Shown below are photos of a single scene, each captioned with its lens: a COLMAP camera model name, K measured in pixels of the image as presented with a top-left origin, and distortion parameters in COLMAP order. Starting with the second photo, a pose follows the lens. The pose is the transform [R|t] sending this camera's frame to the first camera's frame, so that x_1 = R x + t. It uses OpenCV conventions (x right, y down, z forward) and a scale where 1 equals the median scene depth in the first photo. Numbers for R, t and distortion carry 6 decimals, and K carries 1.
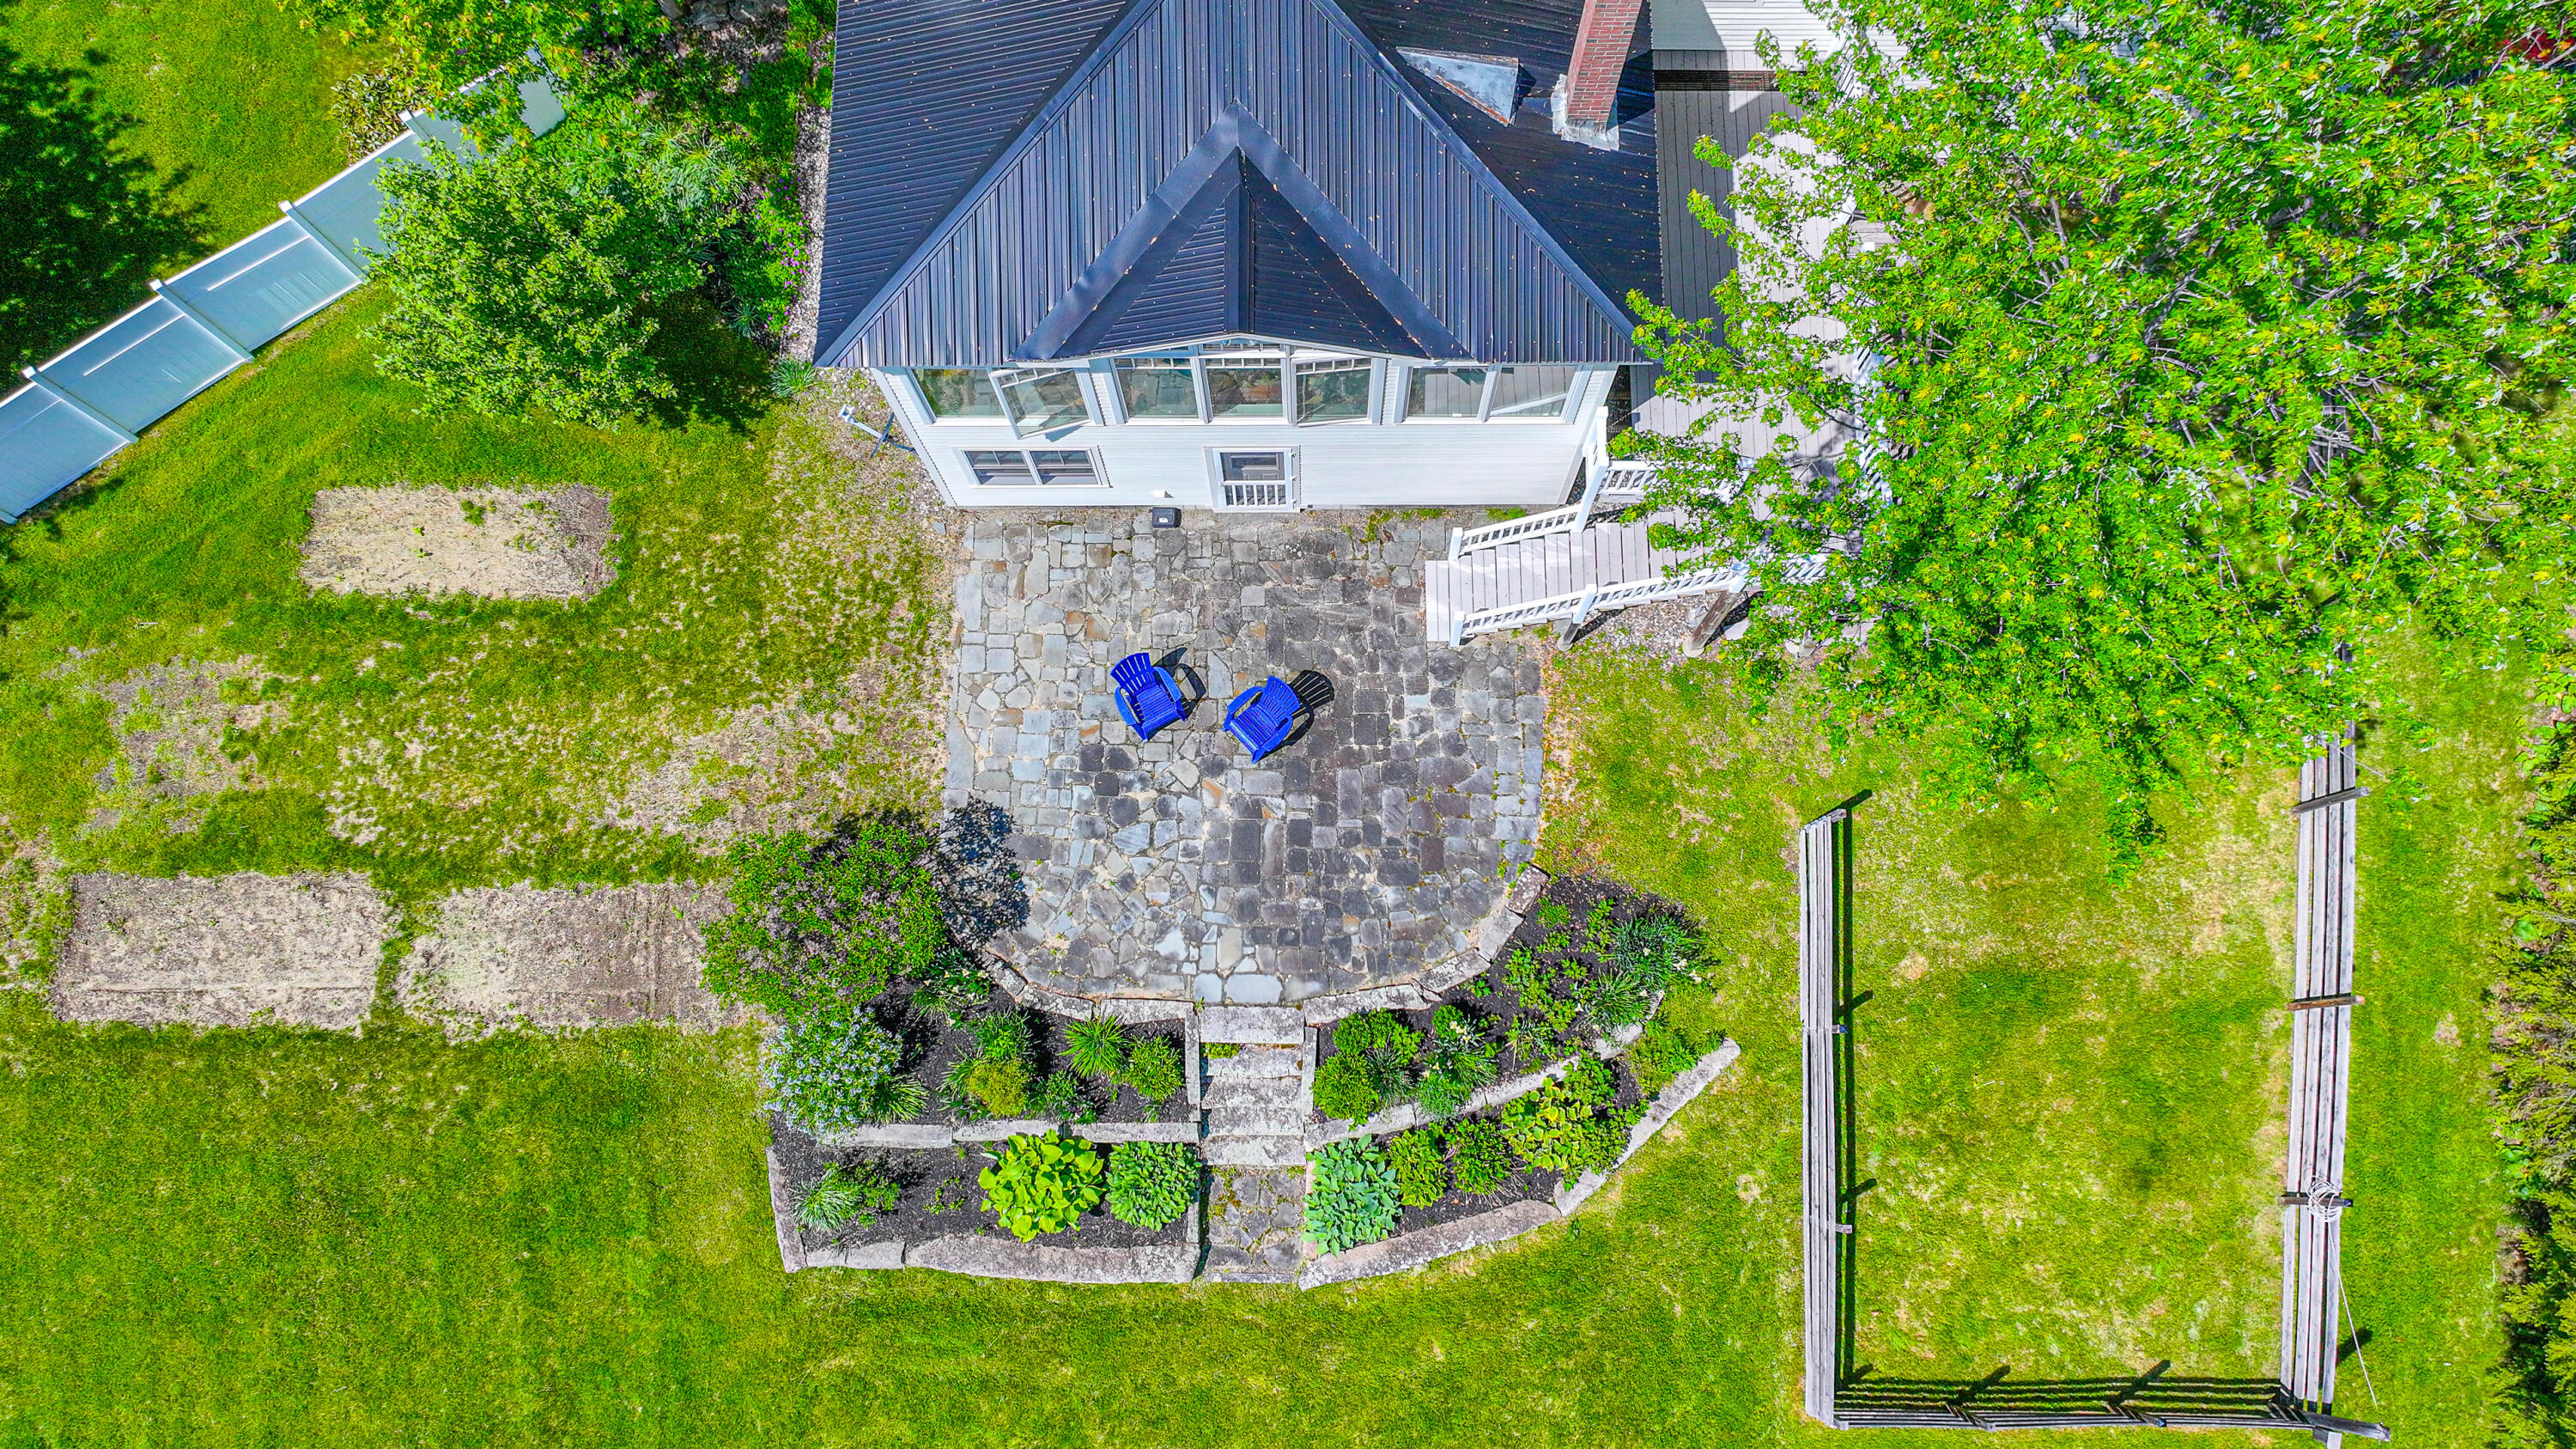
lens RADIAL K [[1846.5, 0, 1305.1], [0, 1846.5, 673.2], [0, 0, 1]] dist [0.004613, 0.003251]
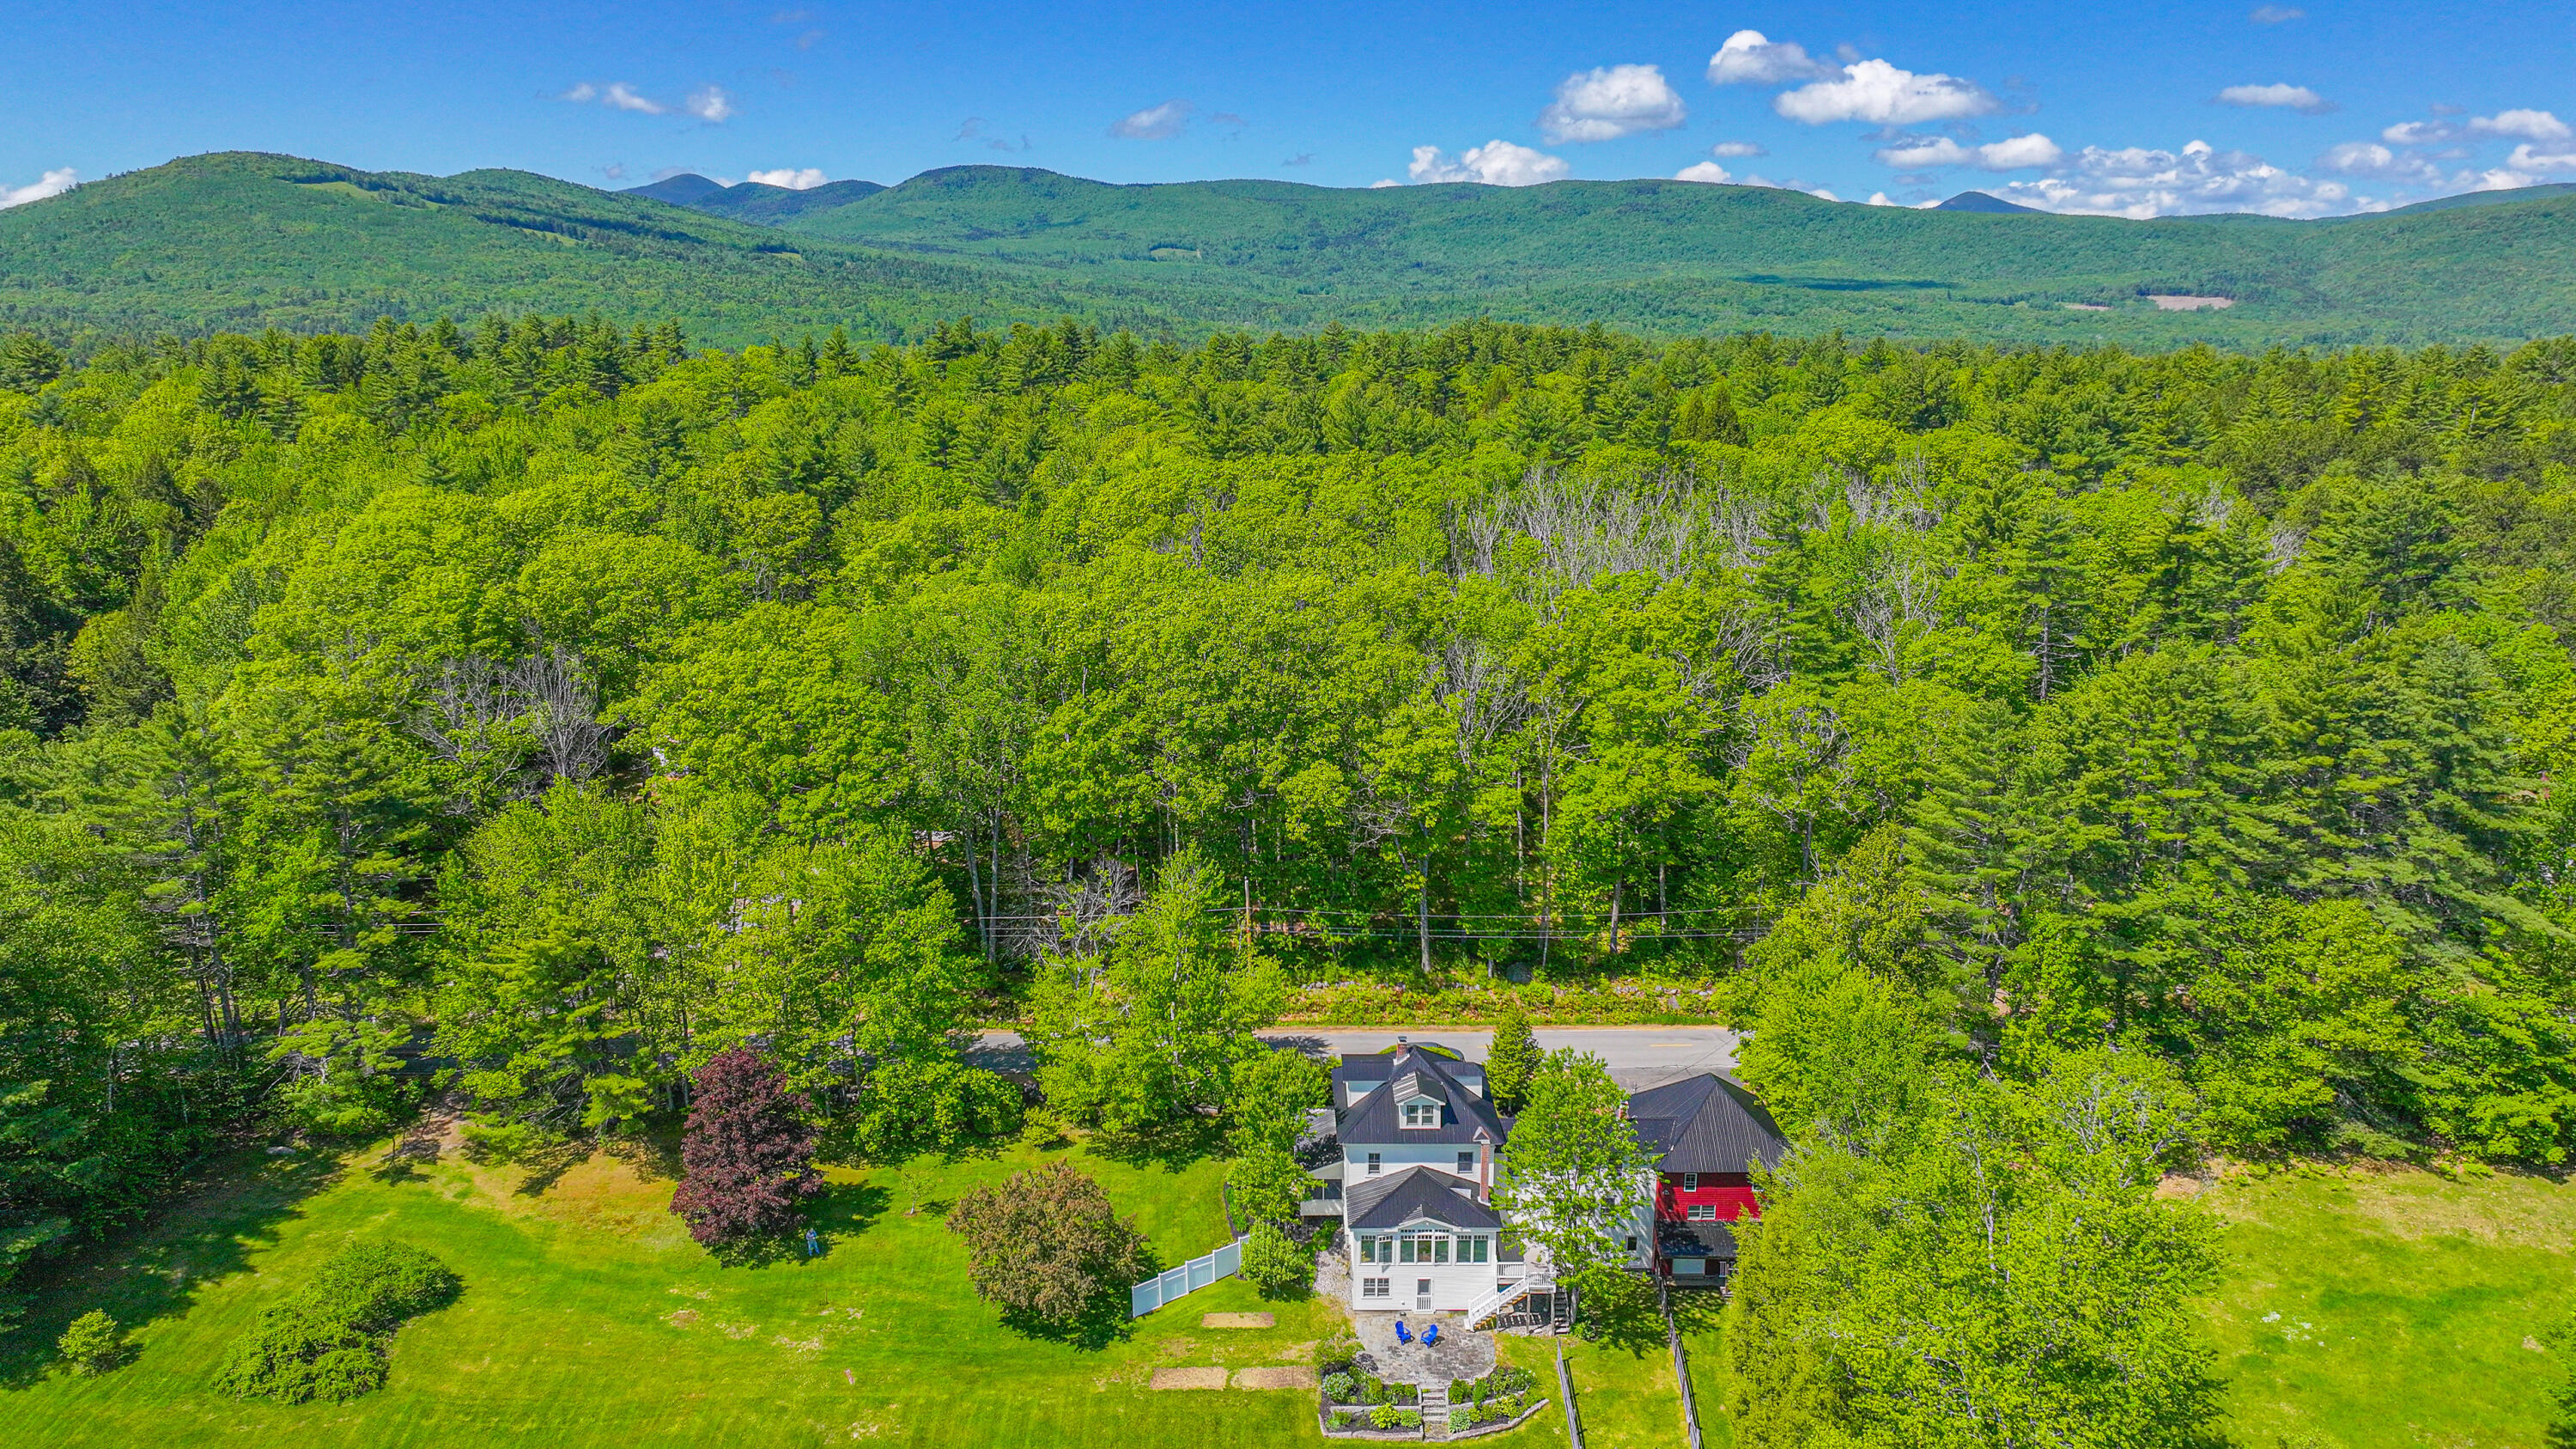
lens RADIAL K [[1888.5, 0, 1290.8], [0, 1888.5, 678.6], [0, 0, 1]] dist [0.008720, 0.001763]
pose [[0.999890, 0.010710, 0.010237, -0.412566], [0.004748, 0.422836, -0.906194, 3.408167], [-0.014034, 0.906143, 0.422739, -2.295363]]
